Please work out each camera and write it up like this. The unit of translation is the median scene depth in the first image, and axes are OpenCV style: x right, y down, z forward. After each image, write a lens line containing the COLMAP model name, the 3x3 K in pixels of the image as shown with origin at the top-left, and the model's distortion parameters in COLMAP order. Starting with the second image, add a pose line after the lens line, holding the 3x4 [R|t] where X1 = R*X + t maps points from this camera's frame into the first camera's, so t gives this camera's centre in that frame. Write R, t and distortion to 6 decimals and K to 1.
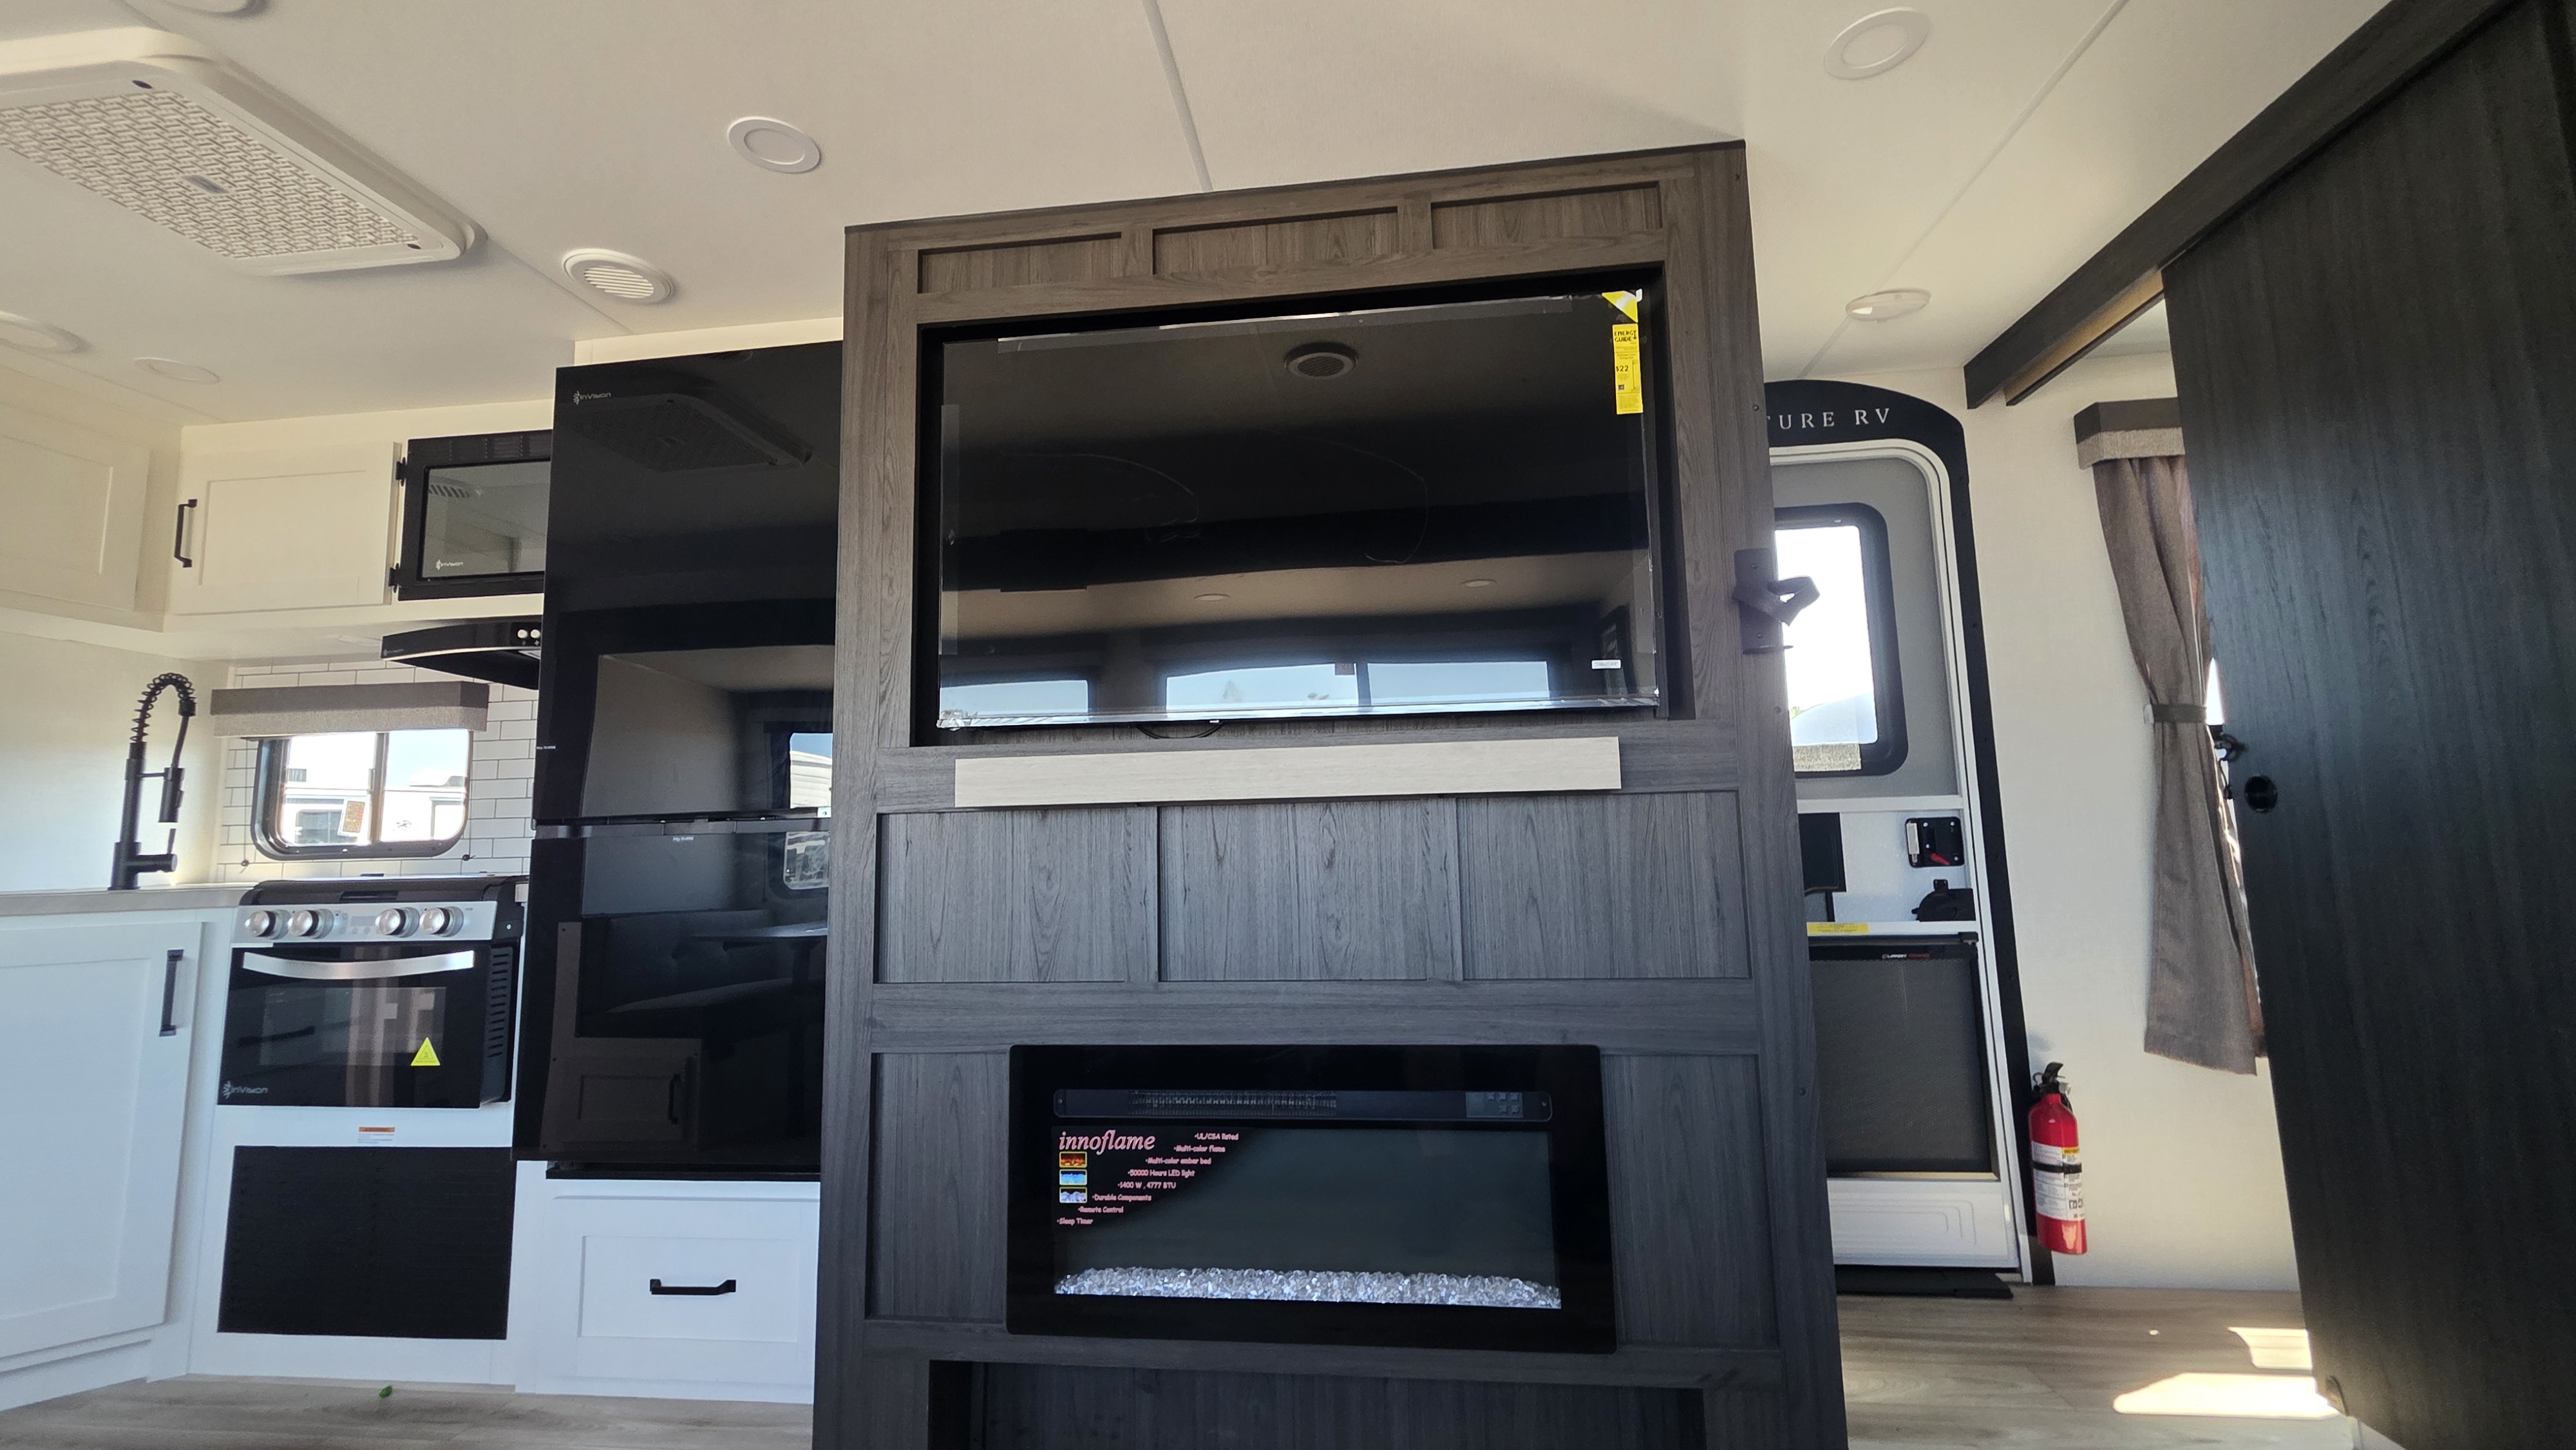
lens RADIAL K [[1040.2, 0, 1290.3], [0, 1040.2, 719.2], [0, 0, 1]] dist [0.003600, -0.000948]
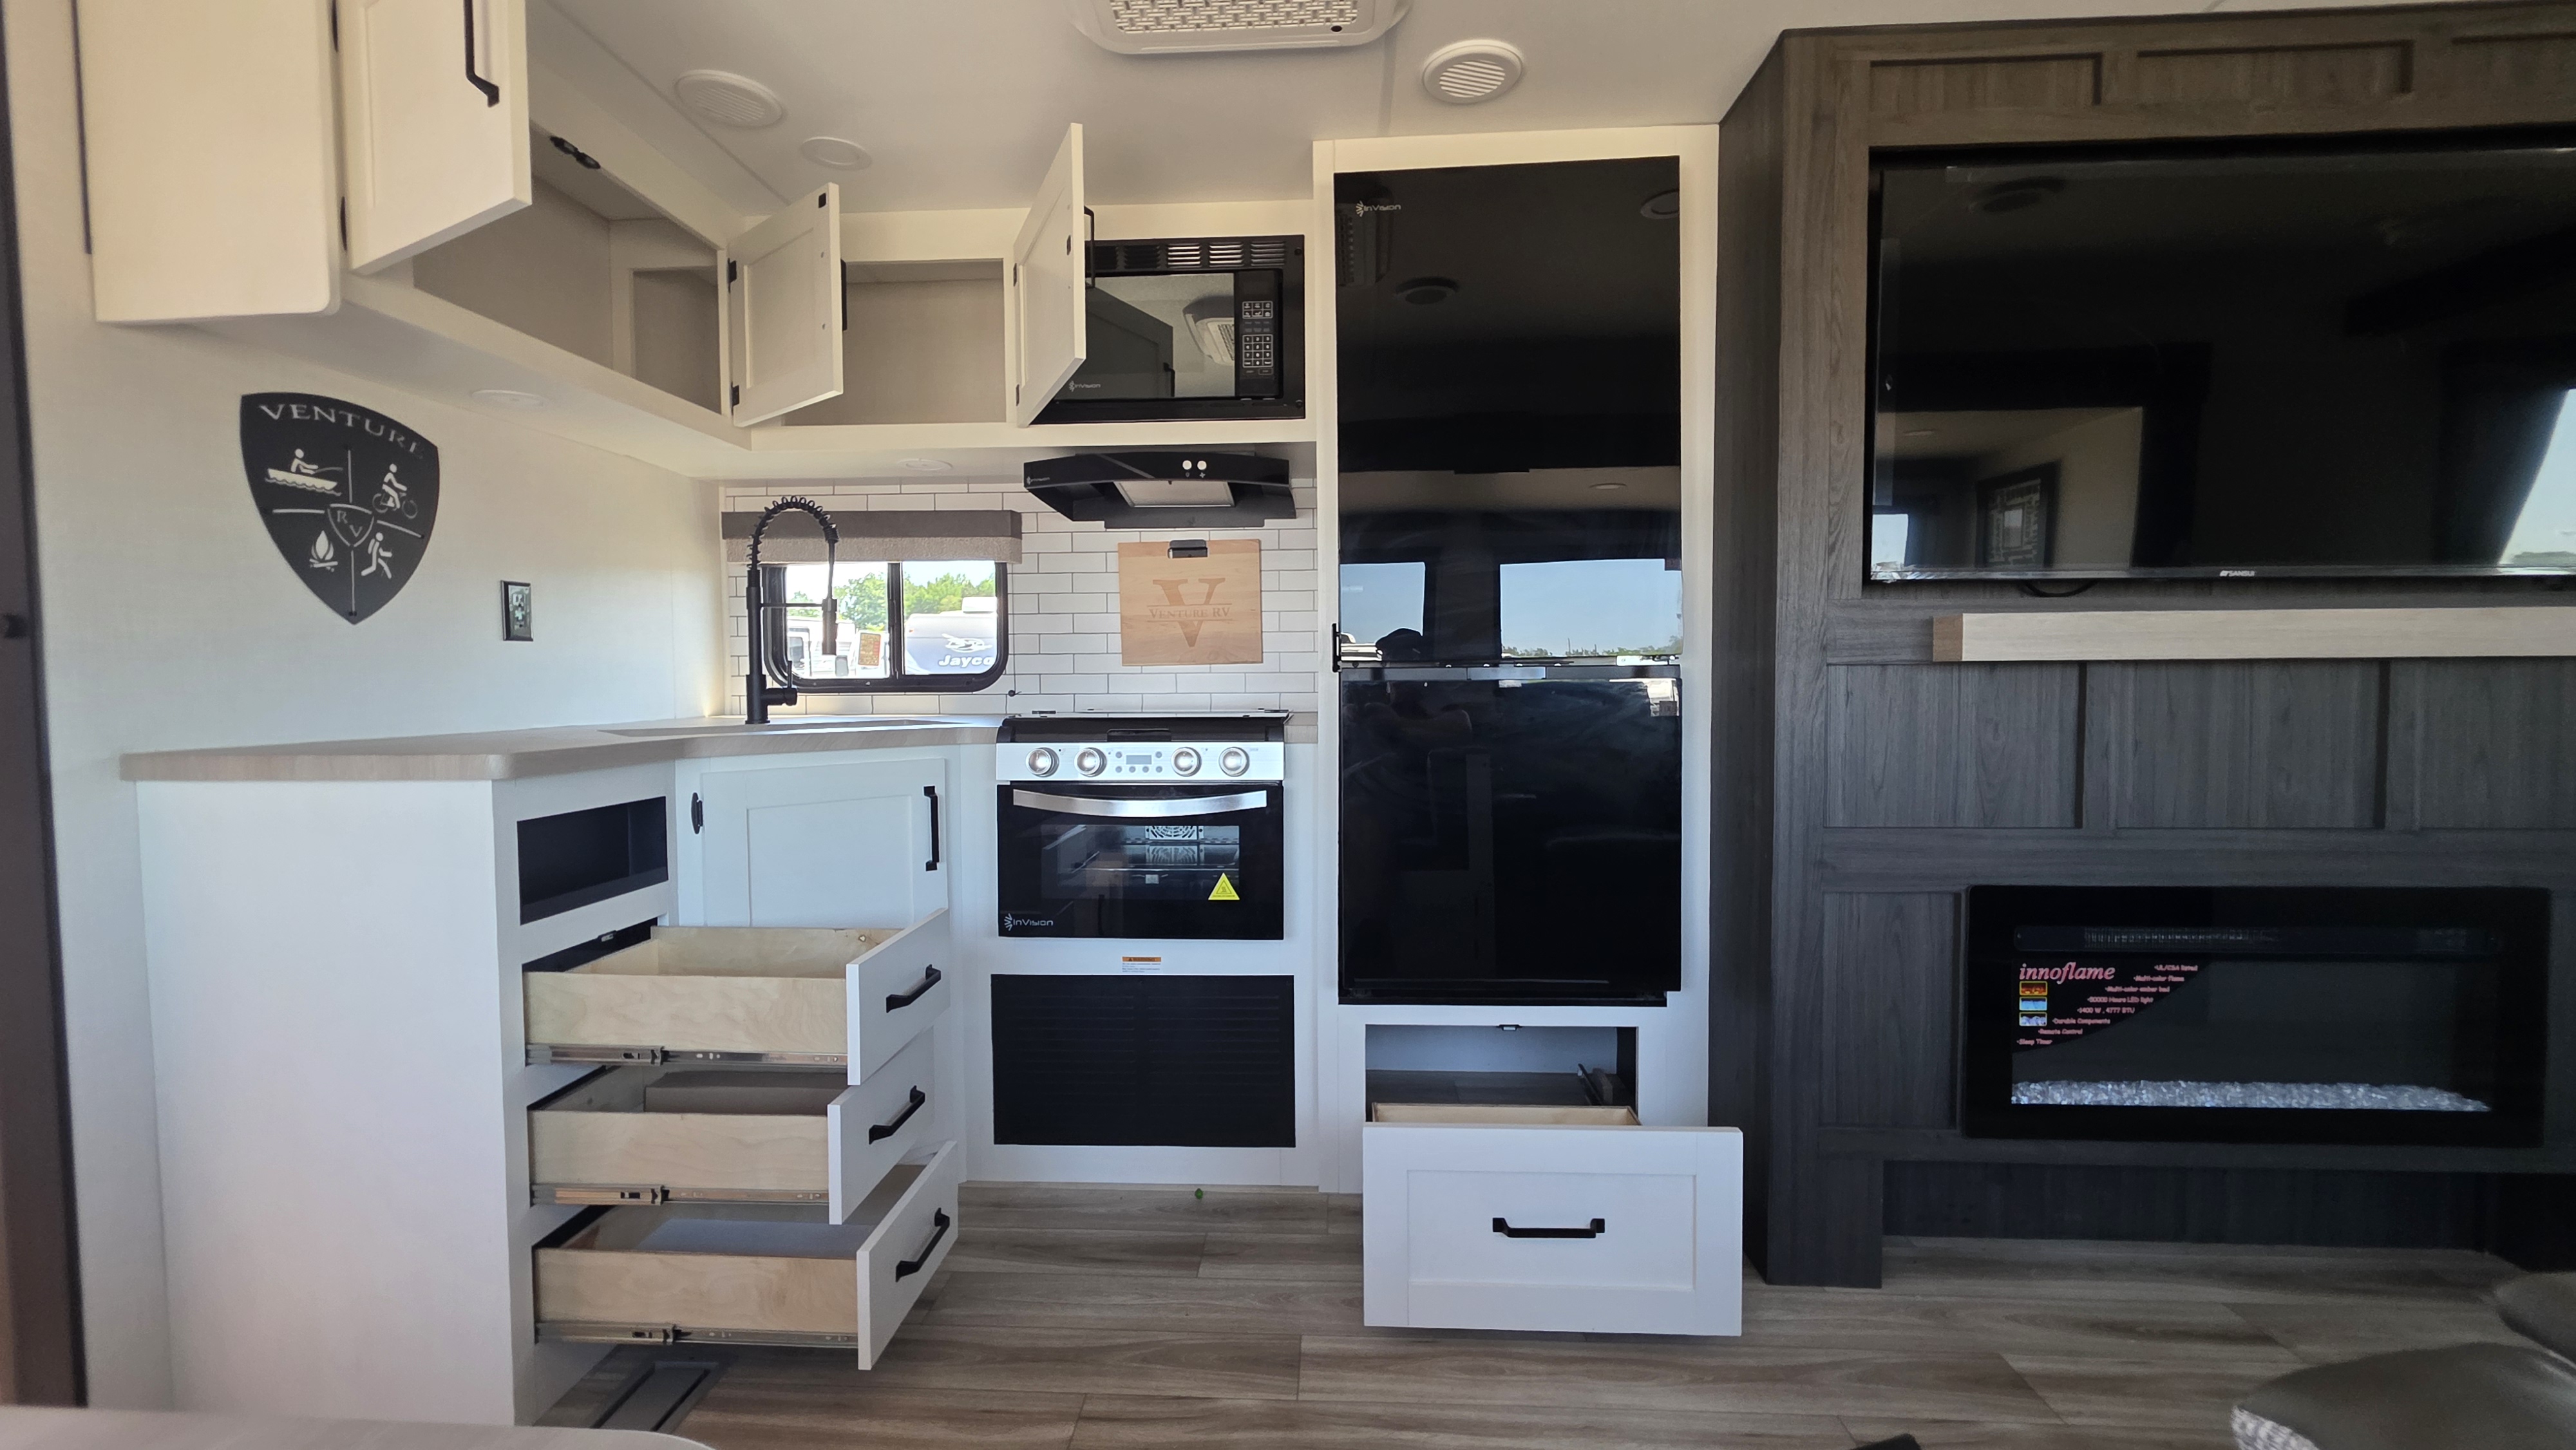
lens RADIAL K [[1040.2, 0, 1275.5], [0, 1040.2, 718.8], [0, 0, 1]] dist [0.003600, -0.000948]
pose [[0.997827, 0.013260, 0.064538, -0.991549], [-0.023119, 0.987722, 0.154503, -0.001689], [-0.061696, -0.155659, 0.985882, 0.023777]]
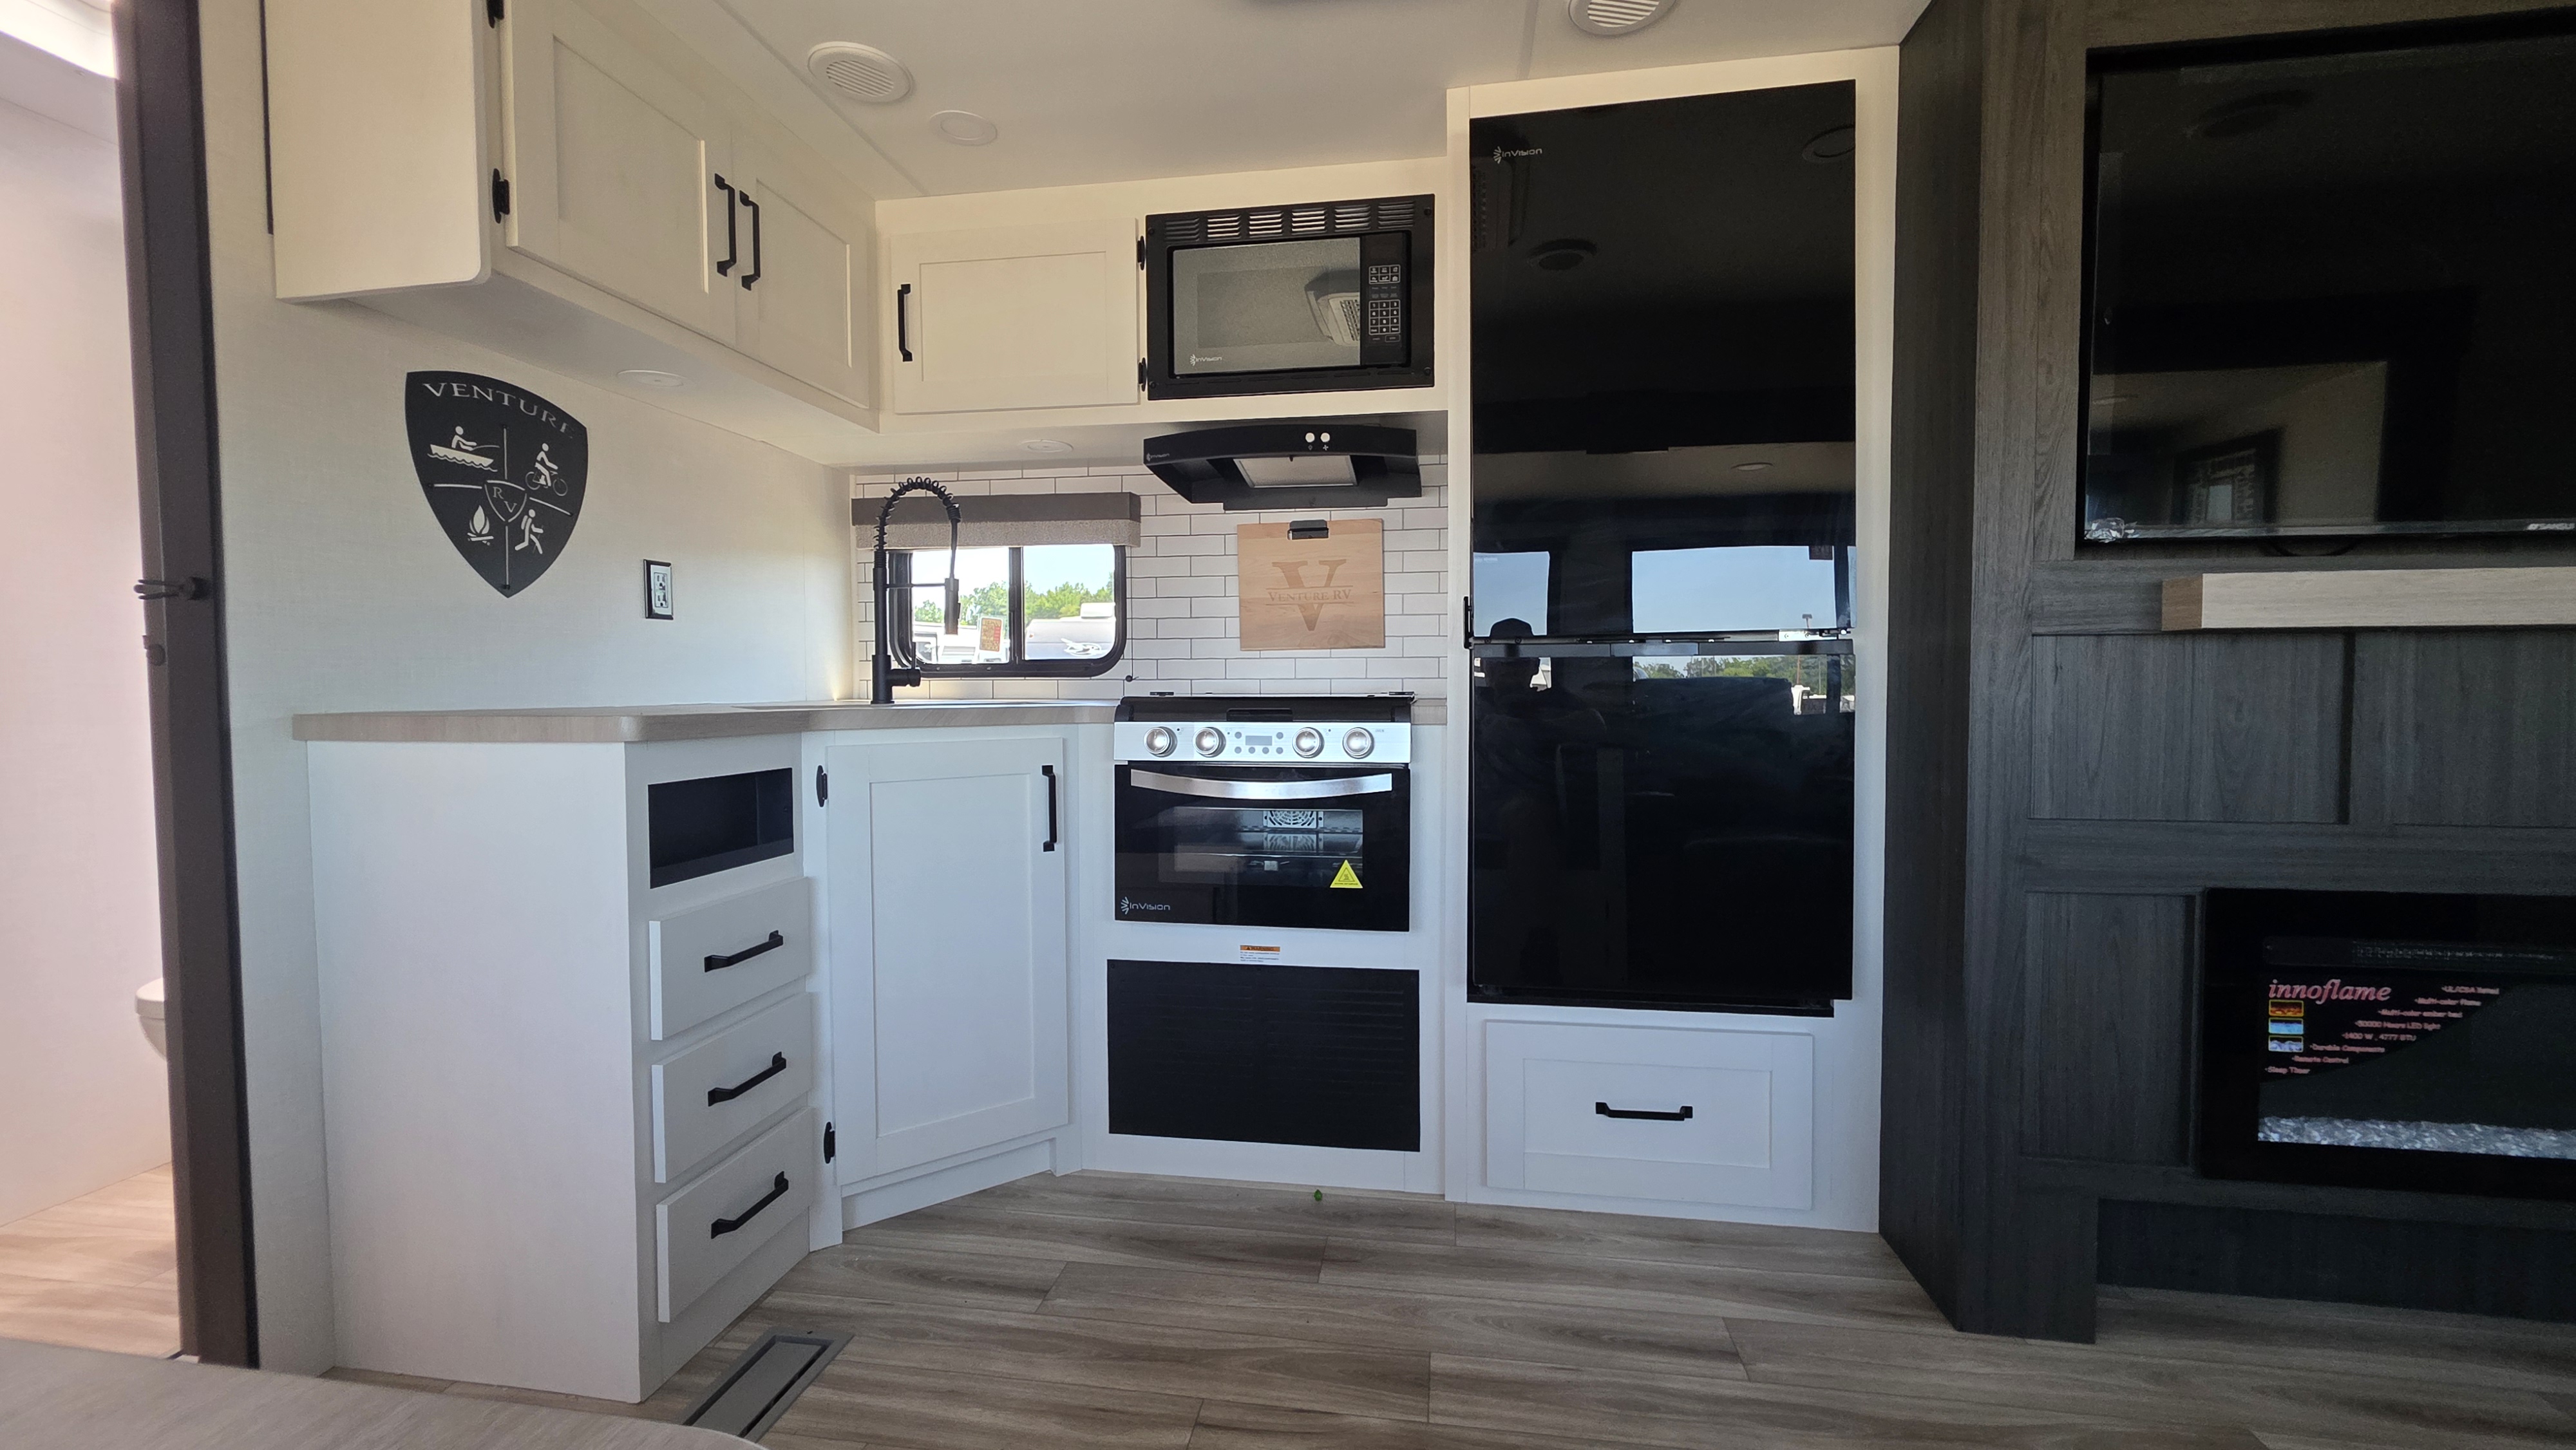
lens RADIAL K [[1040.2, 0, 1279.3], [0, 1040.2, 718.6], [0, 0, 1]] dist [0.003600, -0.000948]
pose [[0.999097, 0.020941, -0.036971, -1.006145], [-0.015167, 0.988556, 0.150087, 0.036607], [0.039691, -0.149391, 0.987981, 0.072217]]
